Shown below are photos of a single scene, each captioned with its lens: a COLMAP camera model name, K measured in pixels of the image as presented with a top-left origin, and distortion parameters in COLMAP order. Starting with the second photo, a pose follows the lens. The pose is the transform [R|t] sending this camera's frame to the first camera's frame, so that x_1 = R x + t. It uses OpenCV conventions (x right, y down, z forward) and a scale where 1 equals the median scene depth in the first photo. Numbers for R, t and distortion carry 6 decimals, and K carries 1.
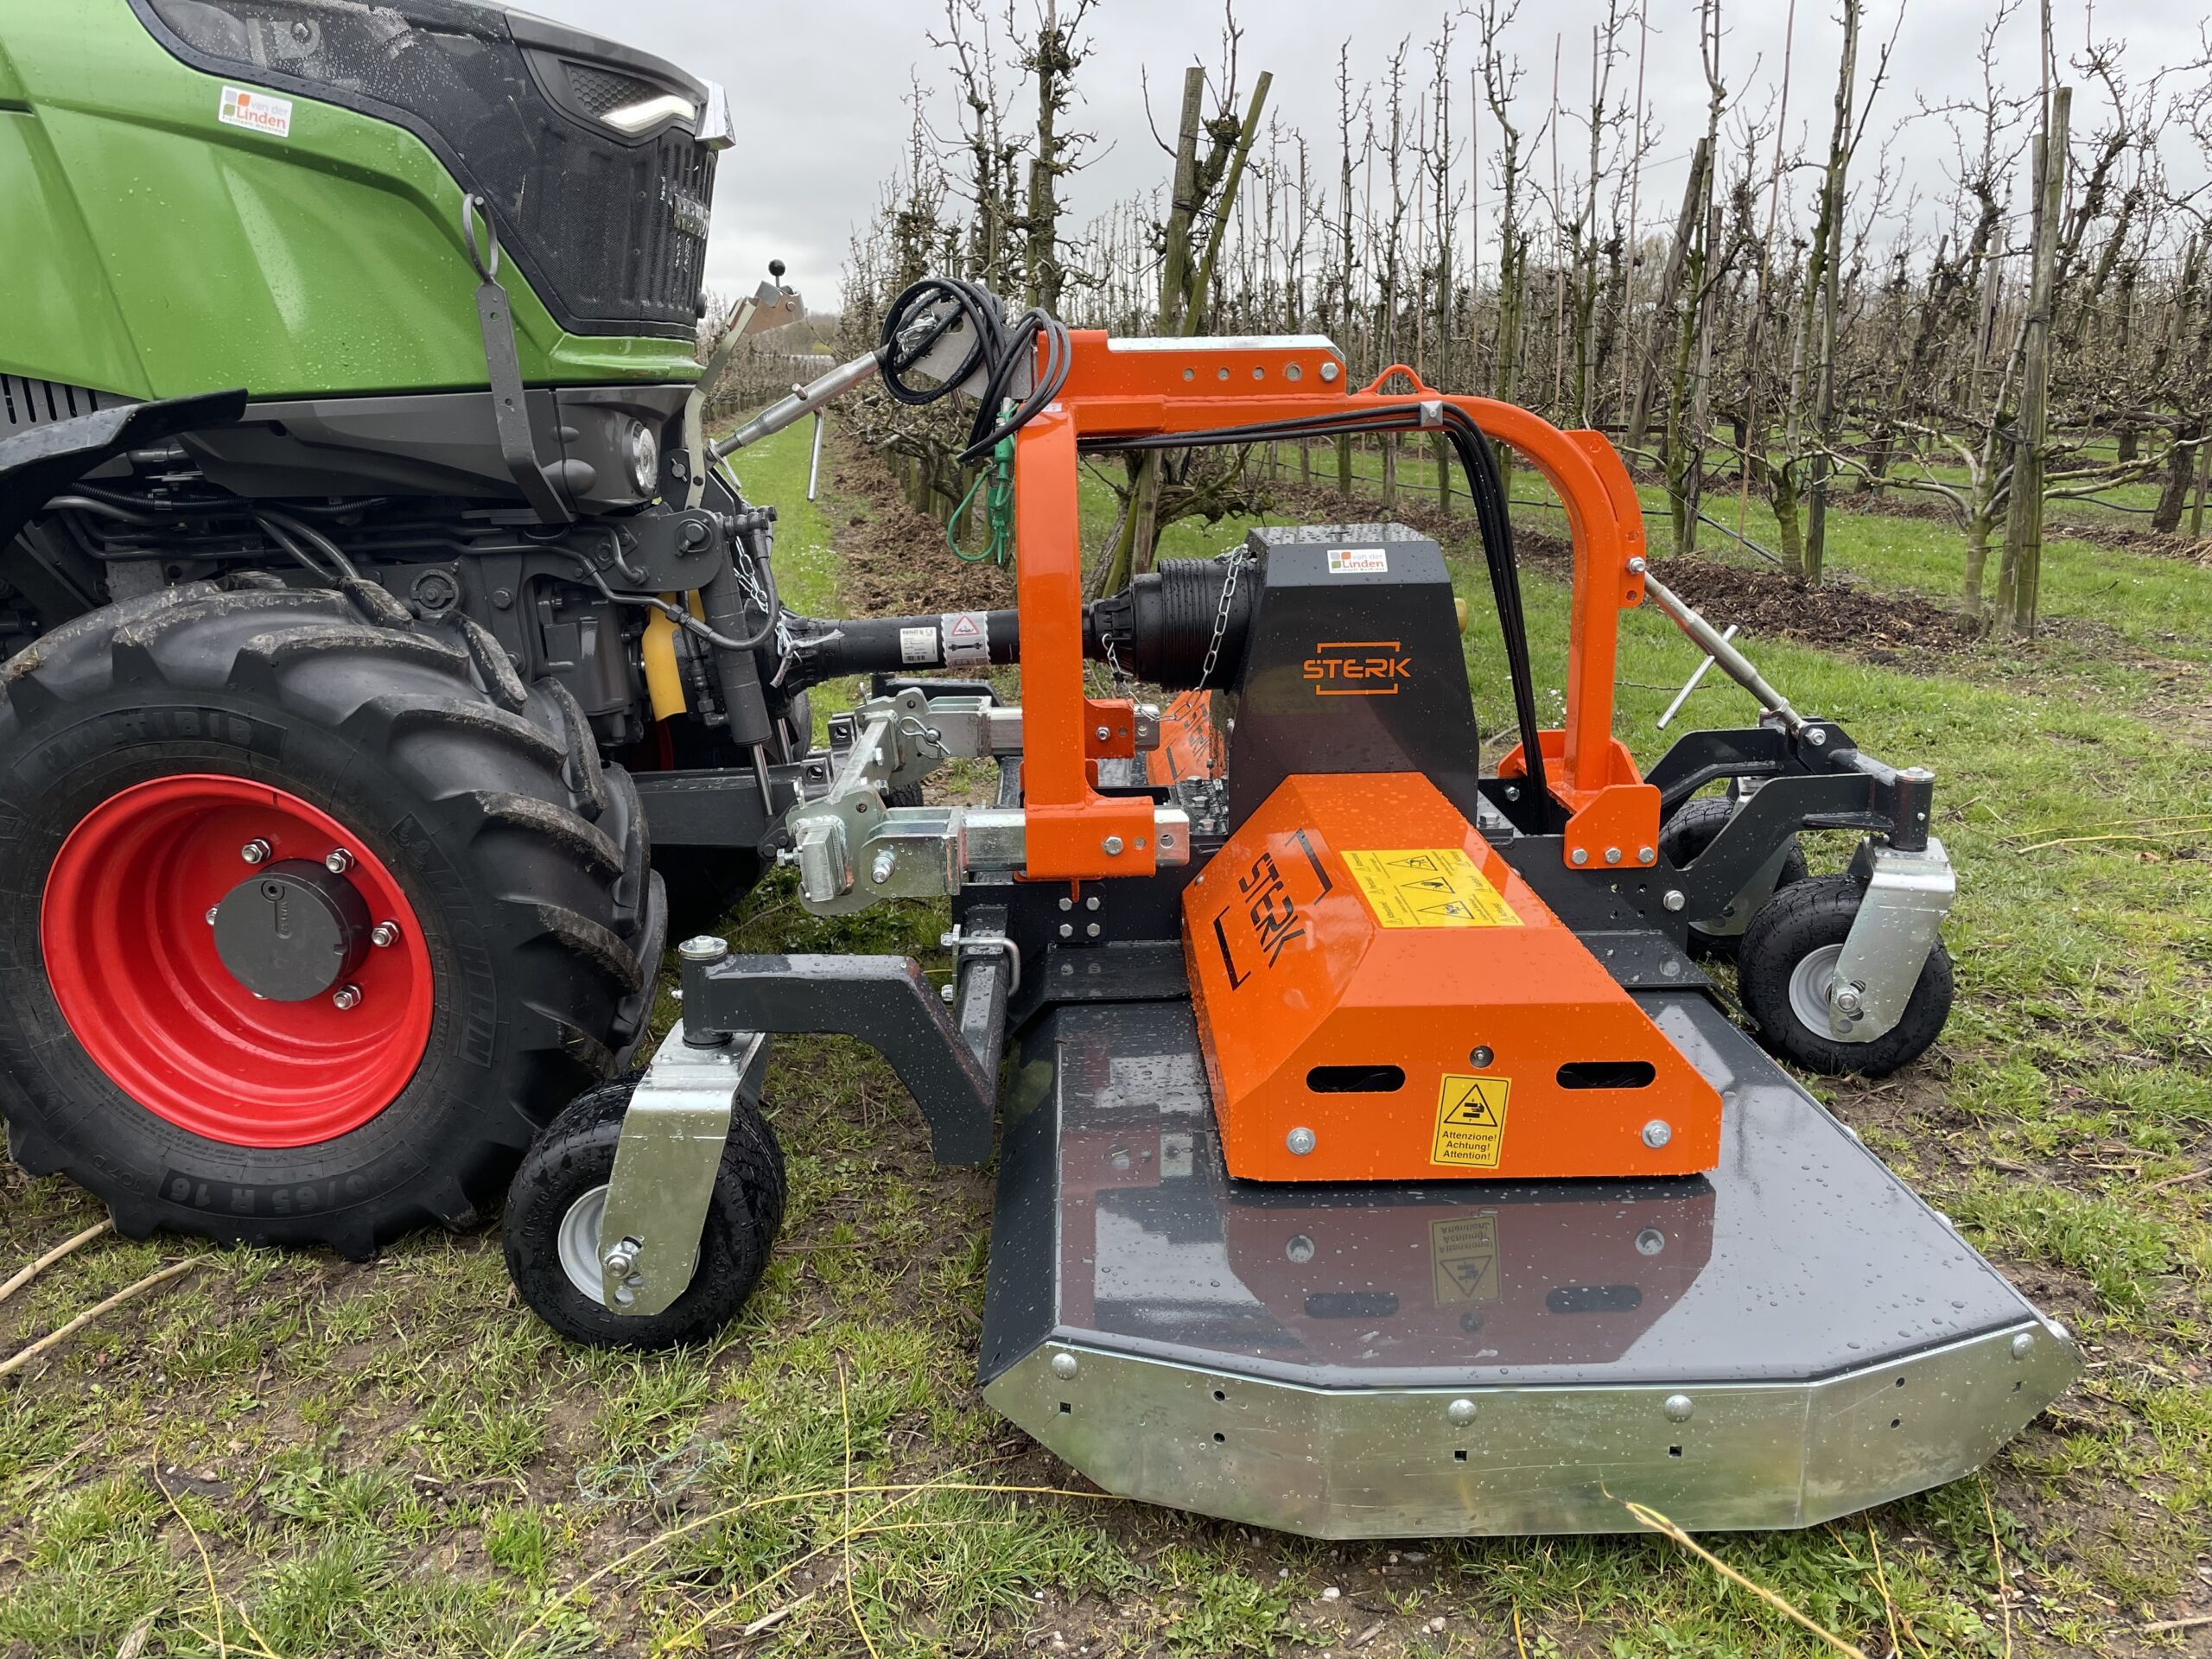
lens RADIAL K [[1664.4, 0, 1093.3], [0, 1664.4, 849.5], [0, 0, 1]] dist [0.027812, -0.003698]
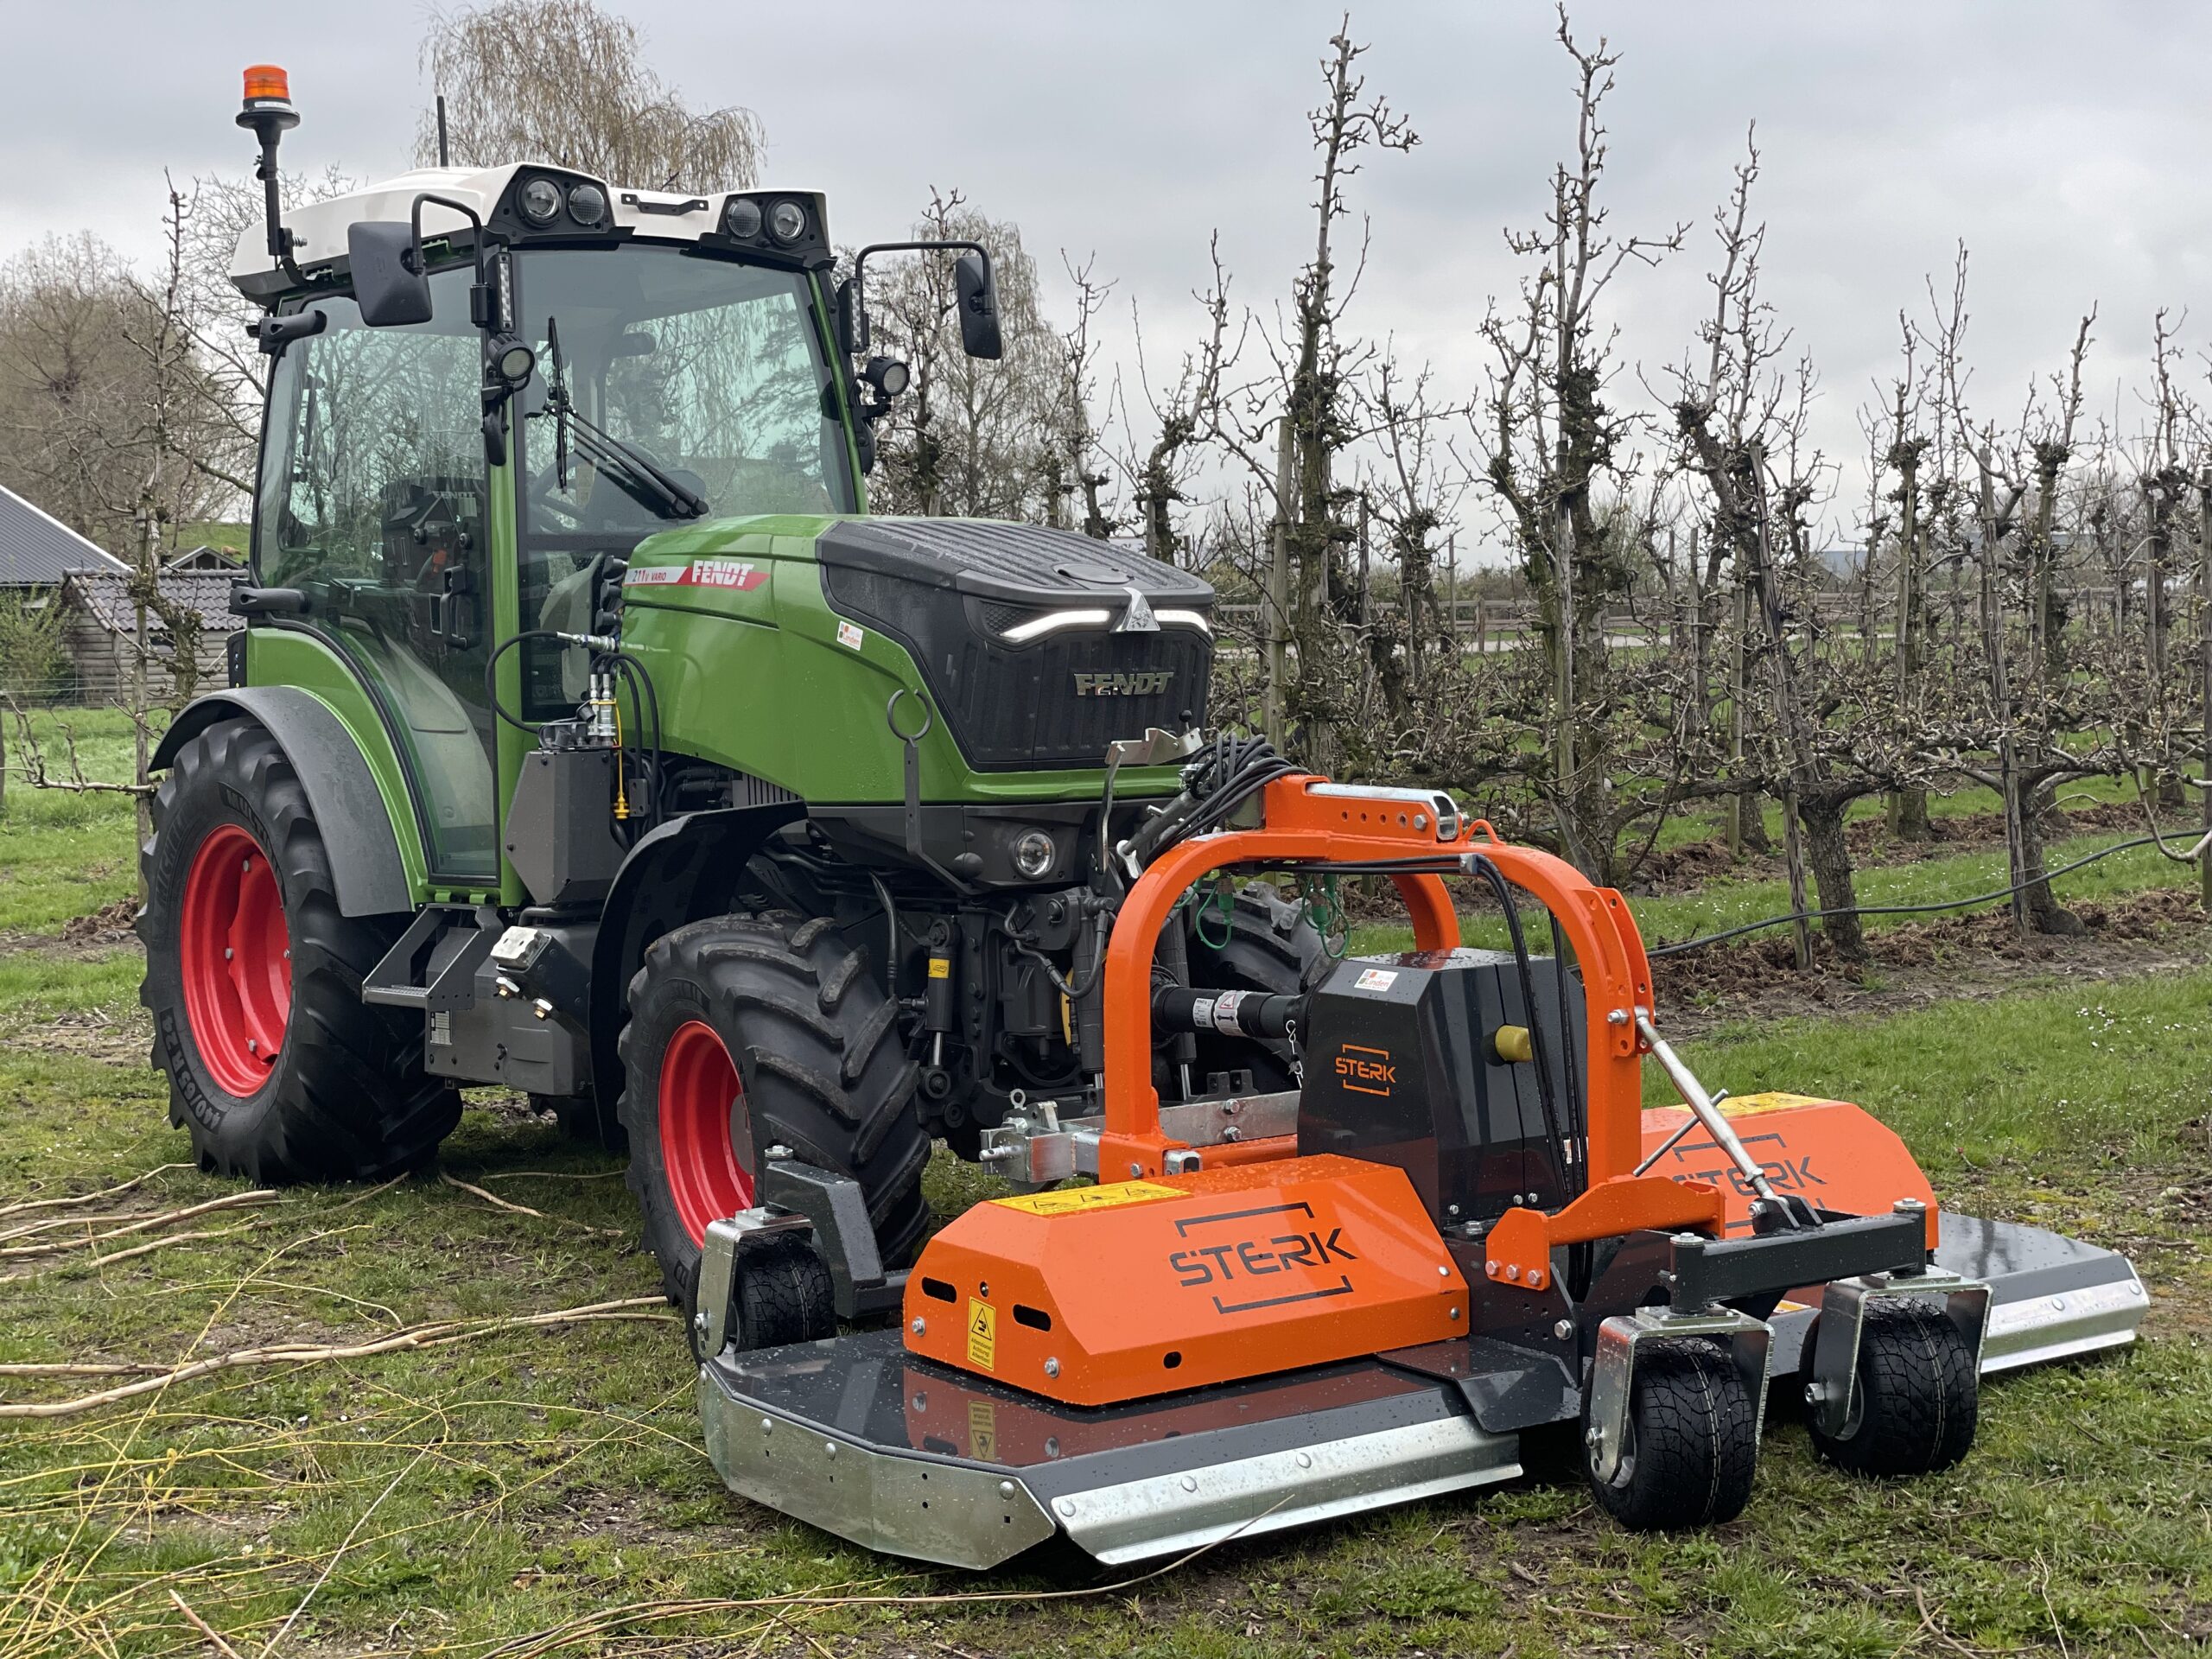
lens RADIAL K [[3492.0, 0, 1106.0], [0, 3492.0, 829.5], [0, 0, 1]] dist [0.017994, 0.123821]
pose [[0.569866, 0.065859, -0.819094, 2.407718], [-0.220440, 0.972500, -0.075172, -0.056447], [0.791618, 0.223399, 0.568712, -0.677670]]
